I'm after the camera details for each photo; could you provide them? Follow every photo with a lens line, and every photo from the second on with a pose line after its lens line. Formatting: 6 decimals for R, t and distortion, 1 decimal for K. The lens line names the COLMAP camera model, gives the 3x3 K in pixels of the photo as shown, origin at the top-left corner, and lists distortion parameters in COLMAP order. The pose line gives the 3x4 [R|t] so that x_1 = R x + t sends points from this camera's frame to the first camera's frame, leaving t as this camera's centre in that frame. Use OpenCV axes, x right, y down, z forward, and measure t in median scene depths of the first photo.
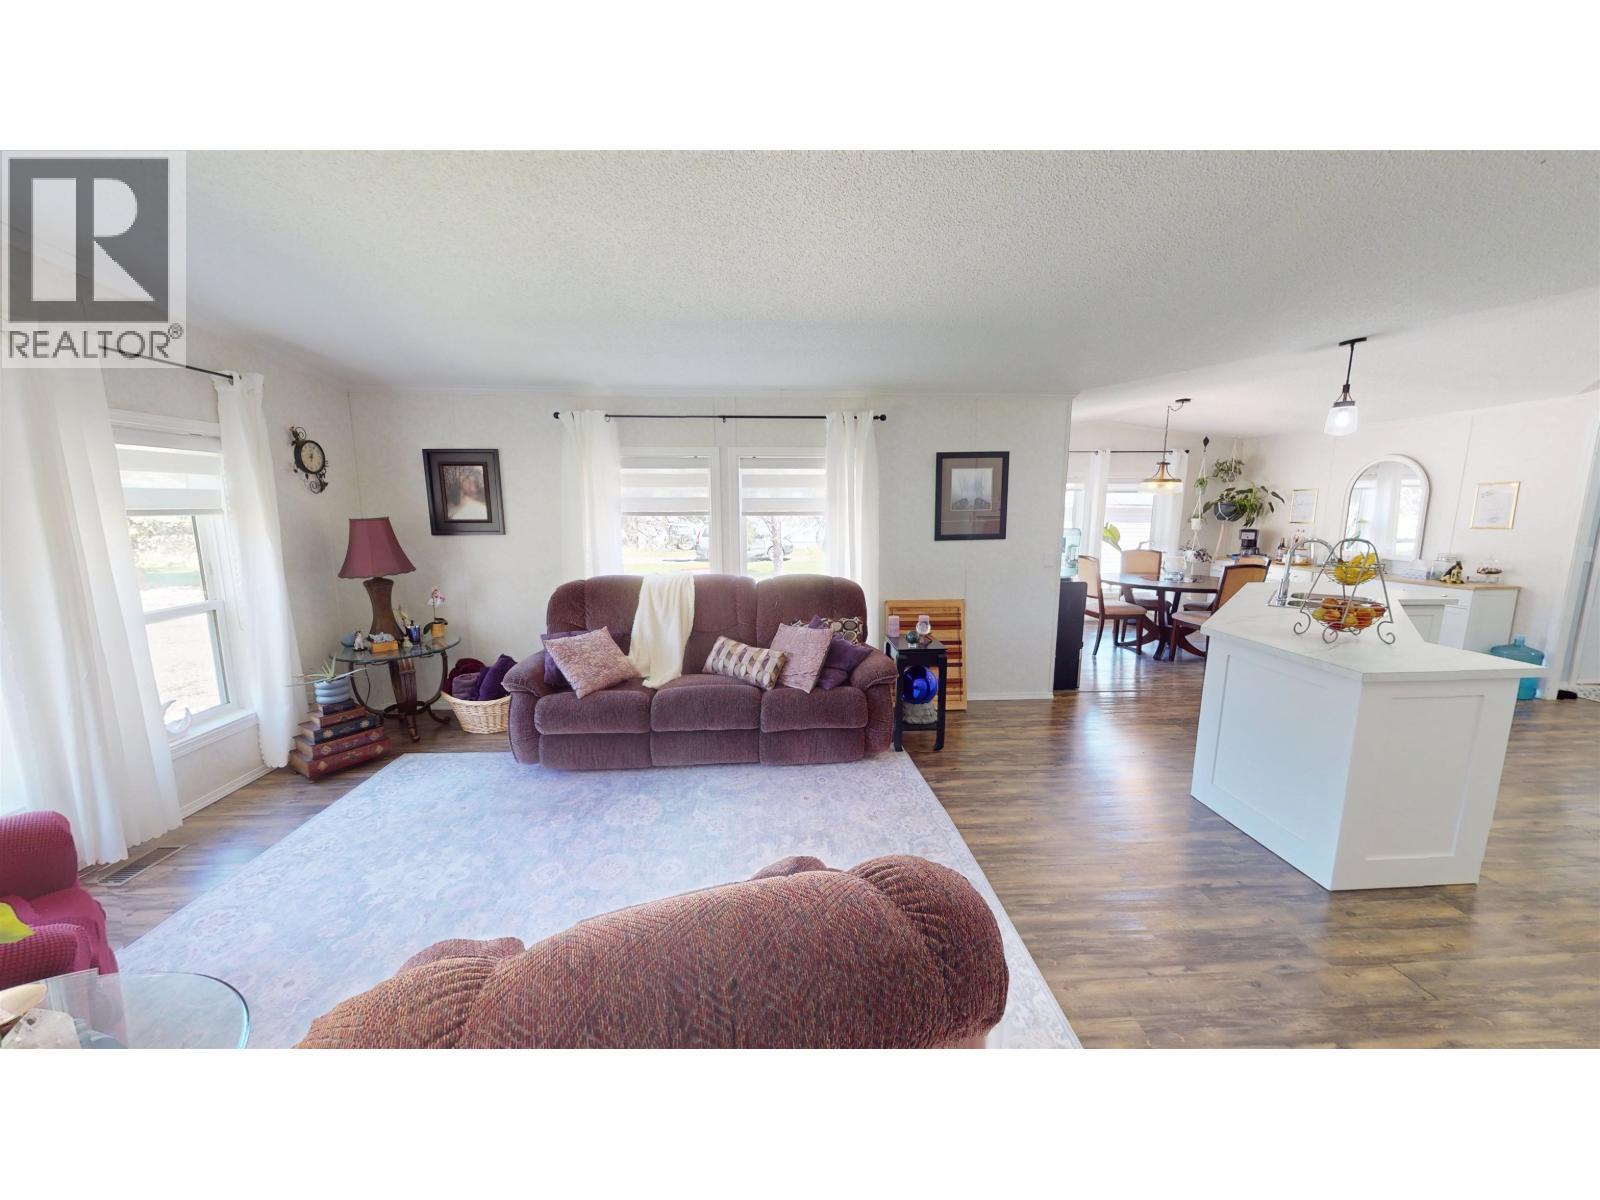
lens RADIAL K [[582.6, 0, 800.0], [0, 582.6, 600.0], [0, 0, 1]] dist [0.013715, 0.000034]
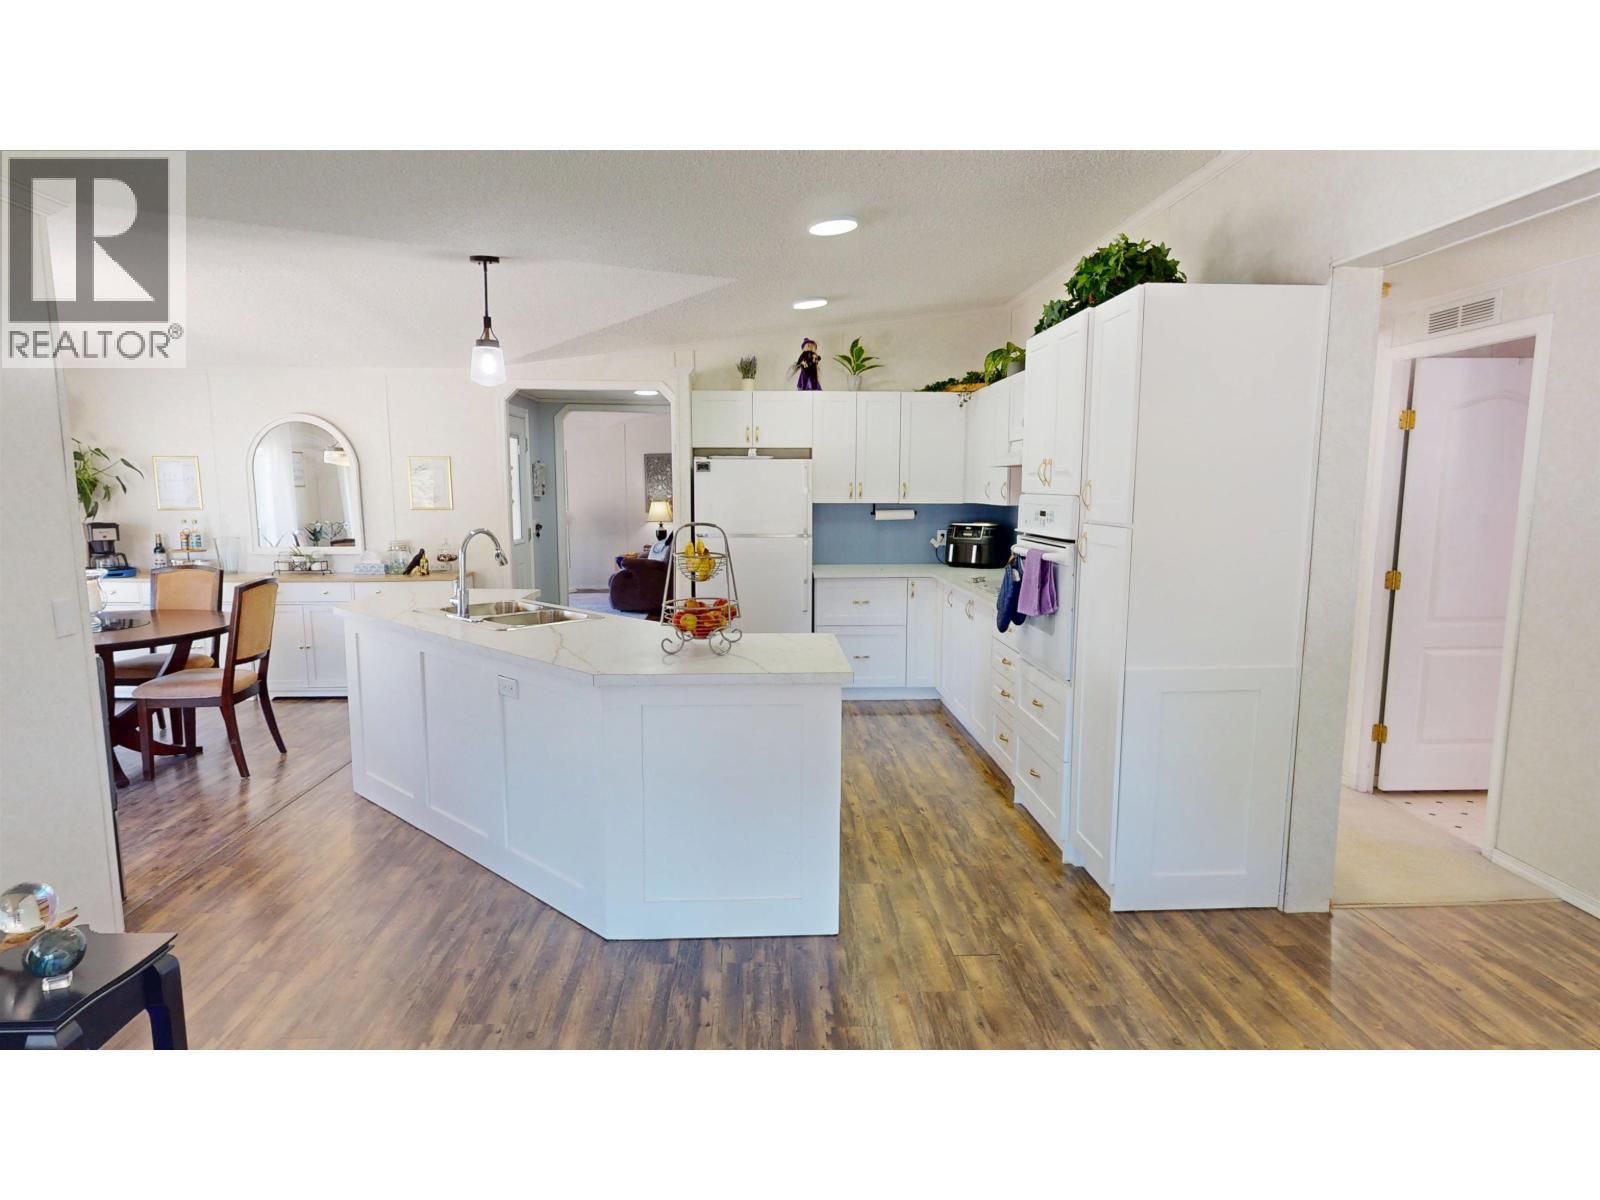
lens RADIAL K [[896.2, 0, 800.0], [0, 896.2, 600.0], [0, 0, 1]] dist [-0.000563, -0.000086]
pose [[0.007313, -0.133038, 0.991084, -0.213850], [0.161087, 0.978323, 0.130136, -0.104051], [-0.986913, 0.158699, 0.028585, 0.641225]]
